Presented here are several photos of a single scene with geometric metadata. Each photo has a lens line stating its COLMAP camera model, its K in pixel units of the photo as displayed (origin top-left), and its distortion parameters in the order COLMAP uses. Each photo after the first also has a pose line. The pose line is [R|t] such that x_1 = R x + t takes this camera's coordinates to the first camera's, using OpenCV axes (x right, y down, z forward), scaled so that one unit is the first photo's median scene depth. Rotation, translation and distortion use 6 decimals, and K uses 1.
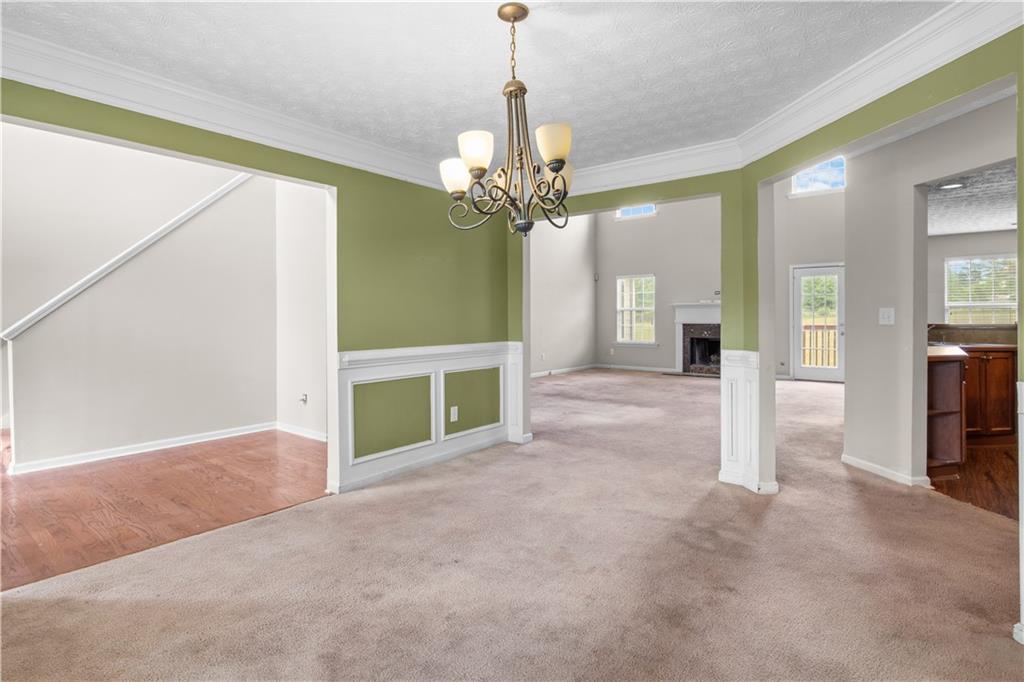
lens RADIAL K [[511.9, 0, 517.1], [0, 511.9, 321.0], [0, 0, 1]] dist [-0.012749, 0.001614]
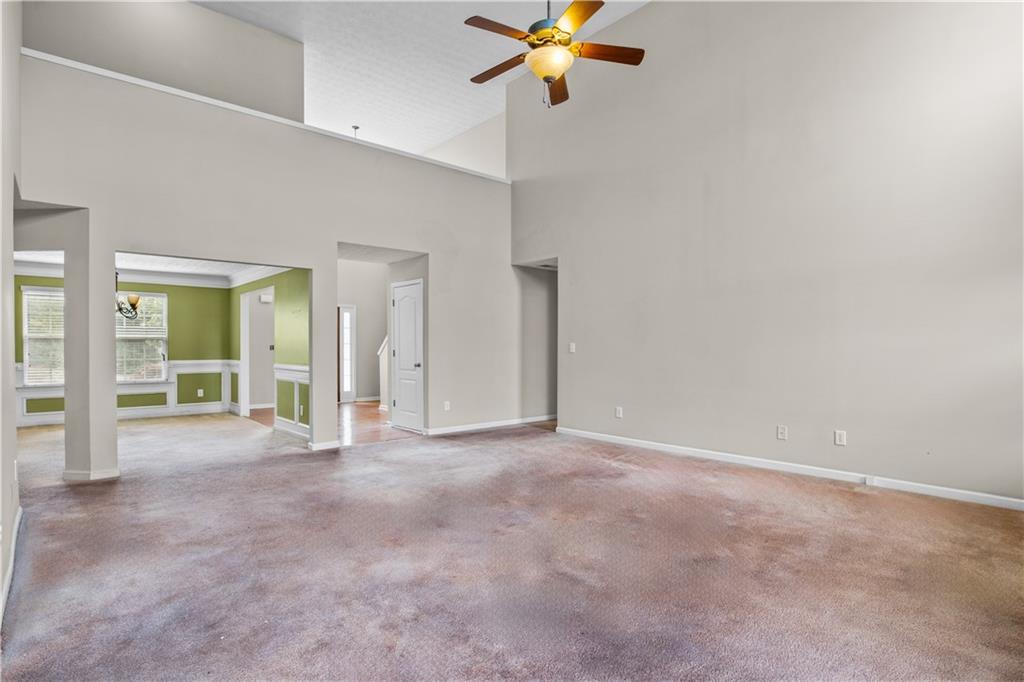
lens RADIAL K [[511.9, 0, 511.8], [0, 511.9, 349.9], [0, 0, 1]] dist [-0.012749, 0.001614]
pose [[-0.177529, 0.005415, -0.984101, 1.407662], [-0.008527, 0.999939, 0.007040, -0.018872], [0.984079, 0.009641, -0.177472, 2.078059]]
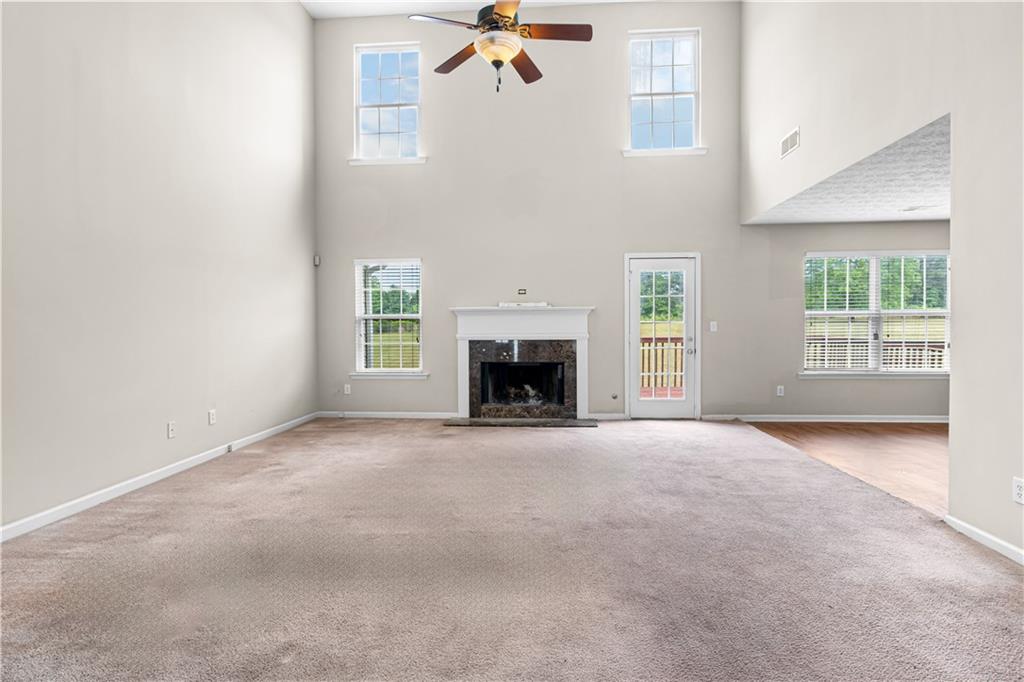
lens RADIAL K [[511.9, 0, 514.0], [0, 511.9, 337.0], [0, 0, 1]] dist [-0.012749, 0.001614]
pose [[0.829207, -0.011931, 0.558815, 0.053765], [0.007189, 0.999917, 0.010681, -0.011929], [-0.558896, -0.004839, 0.829224, 1.218298]]
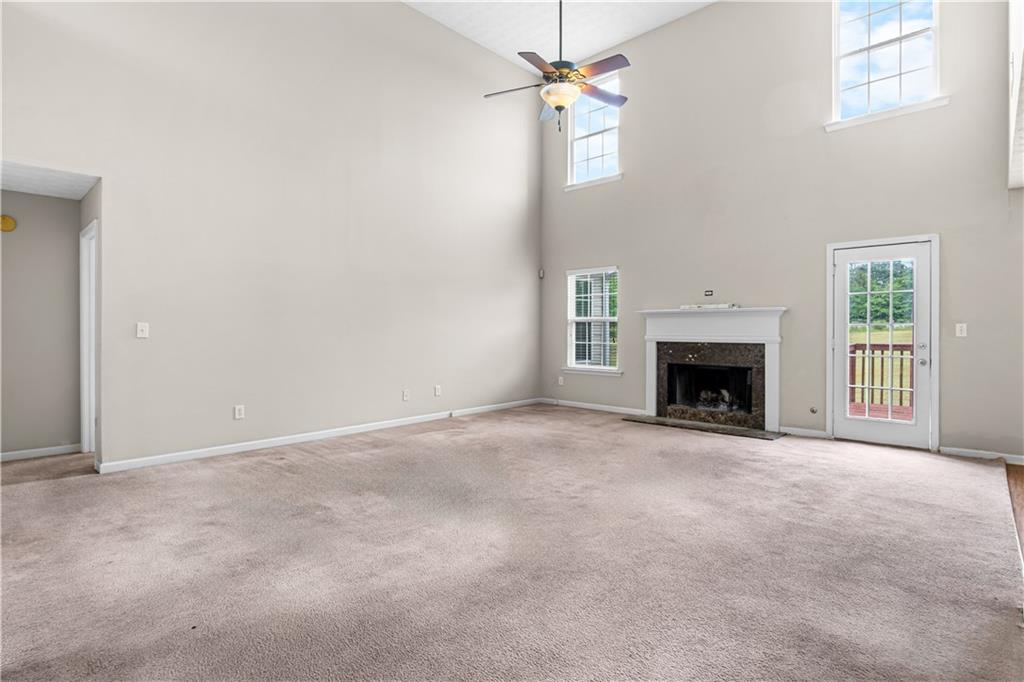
lens RADIAL K [[511.9, 0, 508.3], [0, 511.9, 336.7], [0, 0, 1]] dist [-0.012749, 0.001614]
pose [[0.996102, 0.005174, -0.088058, 0.522239], [-0.004517, 0.999960, 0.007668, -0.013124], [0.088094, -0.007241, 0.996086, 0.907071]]
